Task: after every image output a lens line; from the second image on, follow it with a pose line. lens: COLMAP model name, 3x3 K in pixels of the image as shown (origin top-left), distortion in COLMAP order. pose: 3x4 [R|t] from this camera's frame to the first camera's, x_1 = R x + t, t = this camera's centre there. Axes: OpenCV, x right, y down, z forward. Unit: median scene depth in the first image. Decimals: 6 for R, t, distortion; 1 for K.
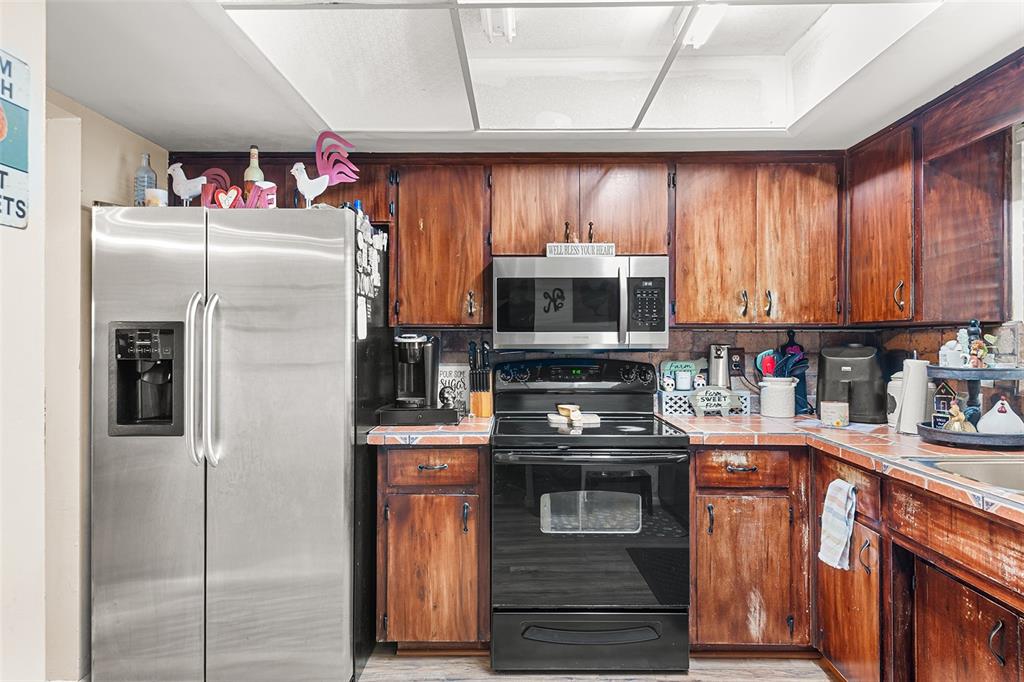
lens RADIAL K [[602.8, 0, 507.1], [0, 602.8, 333.7], [0, 0, 1]] dist [0.024592, -0.020966]
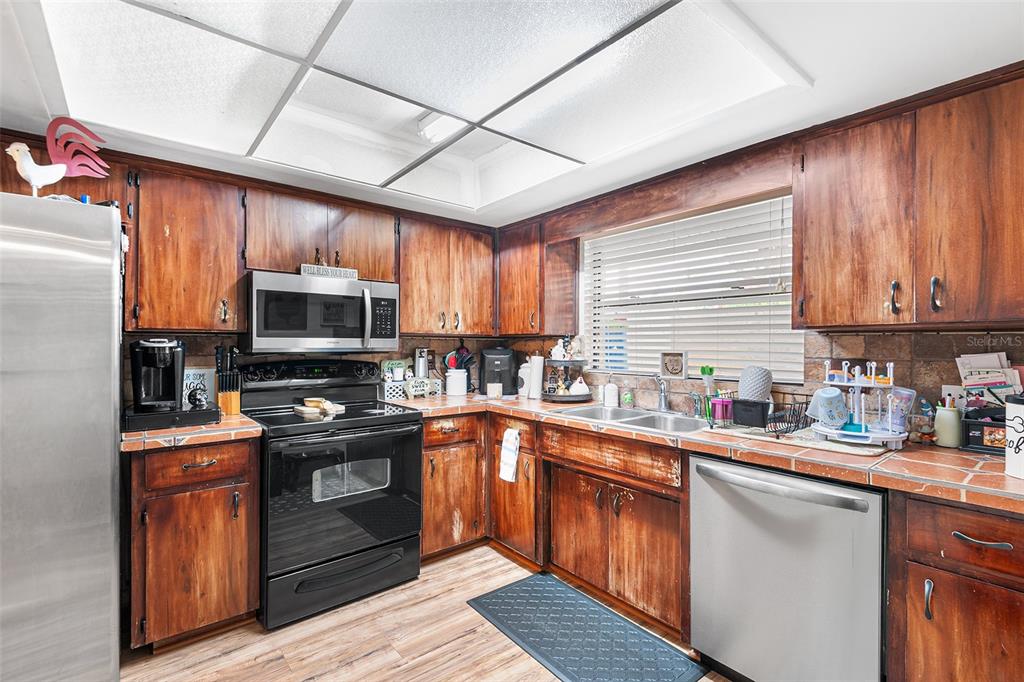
lens RADIAL K [[463.9, 0, 517.6], [0, 463.9, 342.8], [0, 0, 1]] dist [-0.002517, -0.006889]
pose [[0.756419, 0.004027, 0.654075, -0.232121], [-0.007323, 0.999971, 0.002312, 0.001662], [-0.654046, -0.006539, 0.756426, 0.024510]]
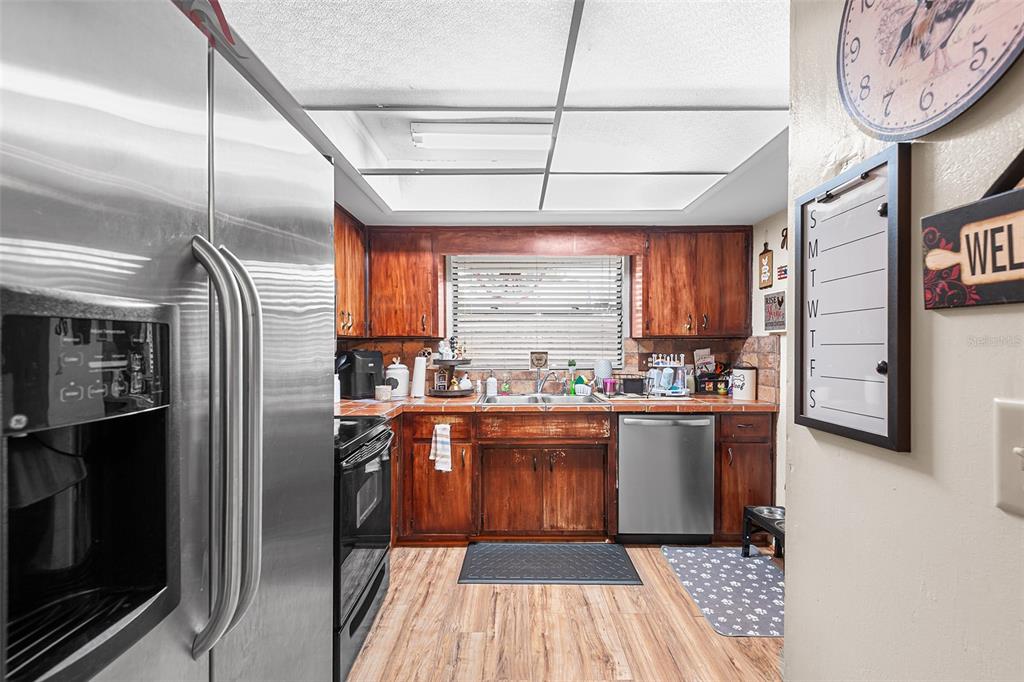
lens RADIAL K [[463.9, 0, 522.5], [0, 463.9, 346.1], [0, 0, 1]] dist [-0.002517, -0.006889]
pose [[-0.040740, -0.001575, 0.999169, -0.725418], [-0.006054, 0.999981, 0.001329, 0.004987], [-0.999151, -0.005995, -0.040749, 0.707654]]
